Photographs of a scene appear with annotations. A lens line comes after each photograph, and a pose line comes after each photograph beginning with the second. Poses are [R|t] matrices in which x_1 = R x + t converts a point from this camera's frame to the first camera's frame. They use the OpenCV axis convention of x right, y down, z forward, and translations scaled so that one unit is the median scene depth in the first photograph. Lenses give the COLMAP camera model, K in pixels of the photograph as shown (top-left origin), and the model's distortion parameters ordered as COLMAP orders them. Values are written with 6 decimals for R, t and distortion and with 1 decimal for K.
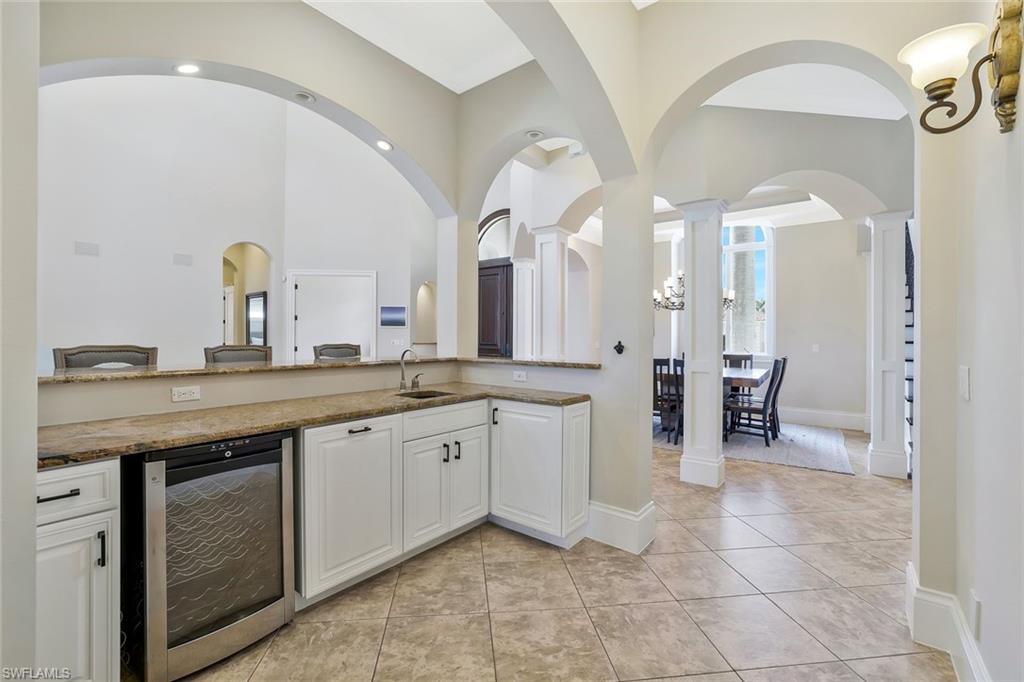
lens RADIAL K [[449.4, 0, 510.5], [0, 449.4, 335.3], [0, 0, 1]] dist [-0.004861, 0.001128]
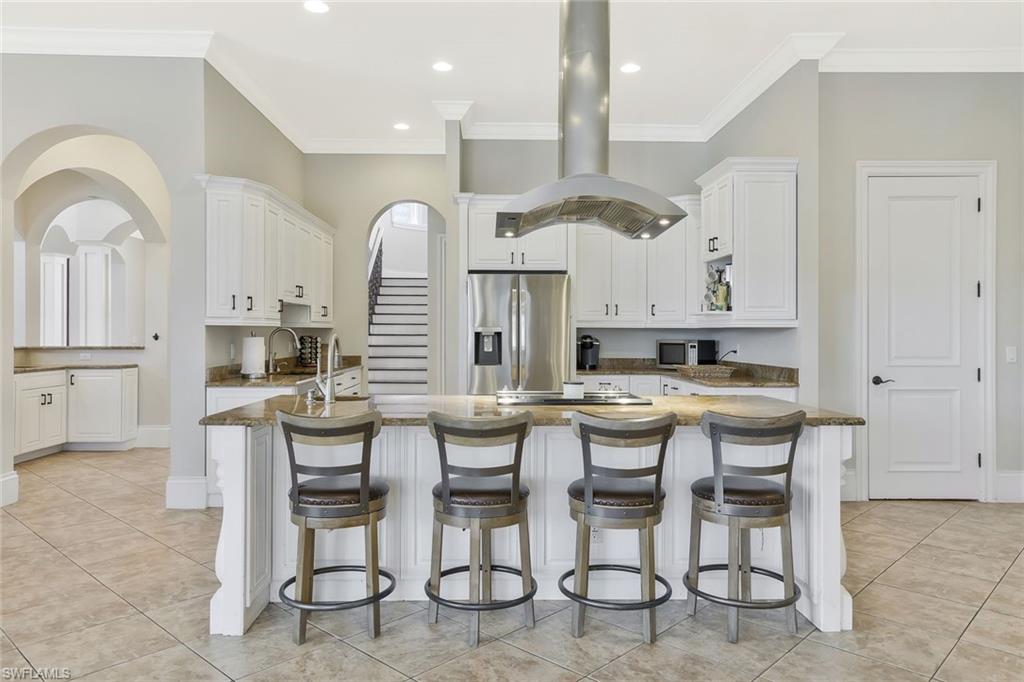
lens RADIAL K [[699.3, 0, 515.4], [0, 699.3, 334.4], [0, 0, 1]] dist [0.025706, 0.000918]
pose [[0.769403, -0.008953, 0.638701, -0.230783], [0.004157, 0.999951, 0.009009, -0.000884], [-0.638750, -0.004276, 0.769402, -1.067675]]
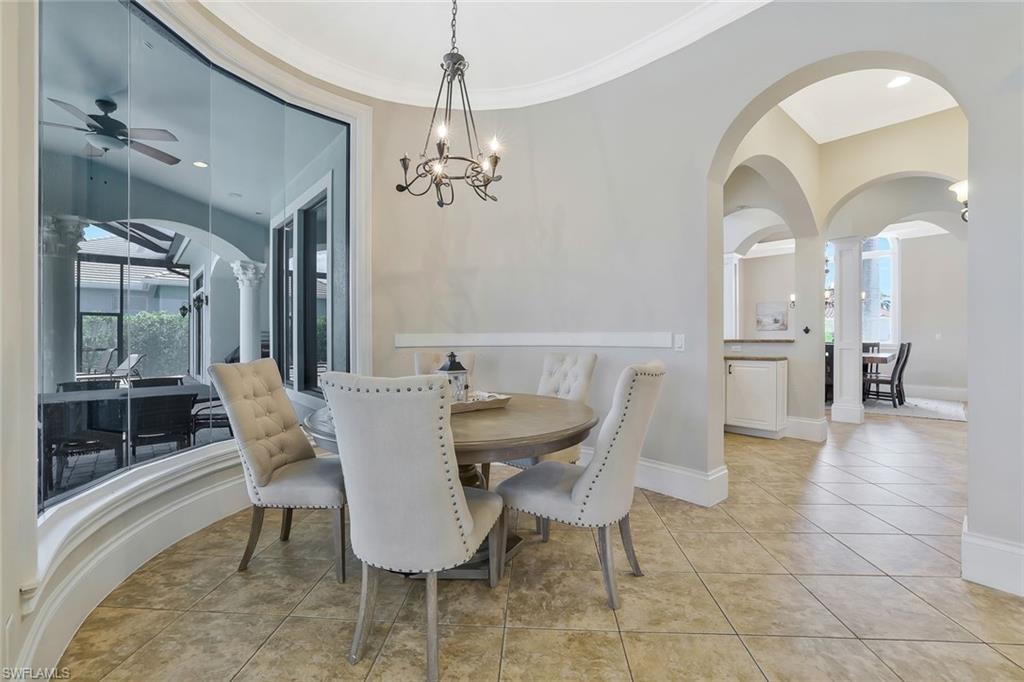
lens RADIAL K [[449.4, 0, 505.1], [0, 449.4, 339.0], [0, 0, 1]] dist [-0.004861, 0.001128]
pose [[0.983243, -0.009765, -0.182040, -0.319301], [0.011038, 0.999921, 0.005980, 0.019509], [0.181968, -0.007889, 0.983273, -0.514745]]
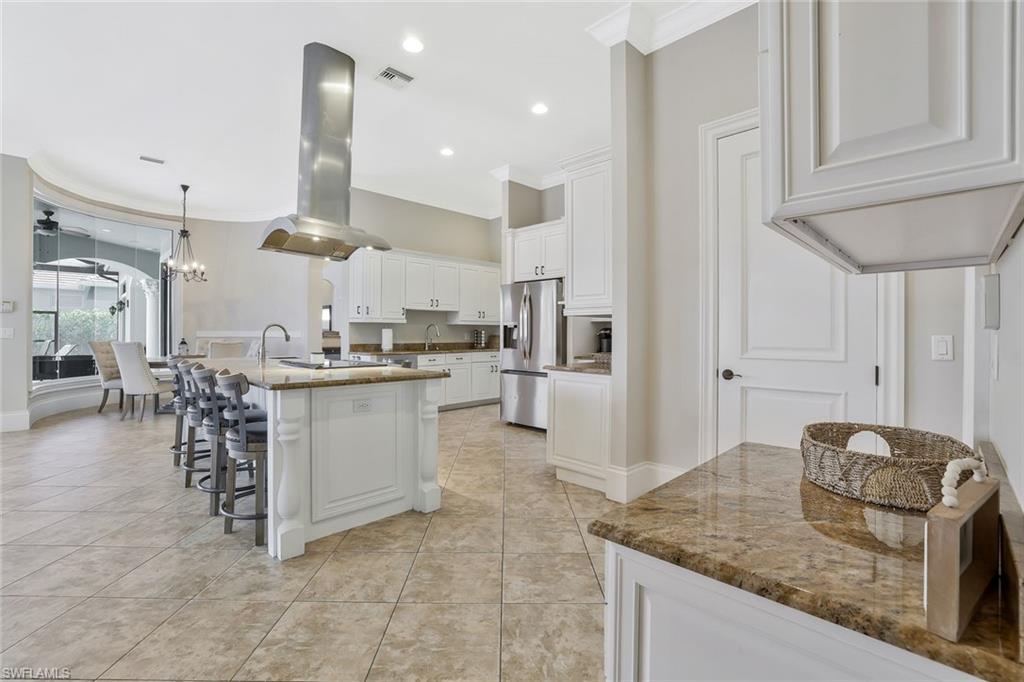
lens RADIAL K [[449.4, 0, 515.6], [0, 449.4, 343.3], [0, 0, 1]] dist [-0.004861, 0.001128]
pose [[0.995418, 0.000316, -0.095618, 0.513734], [0.001883, 0.999736, 0.022908, 0.022320], [0.095600, -0.022983, 0.995154, -1.184454]]
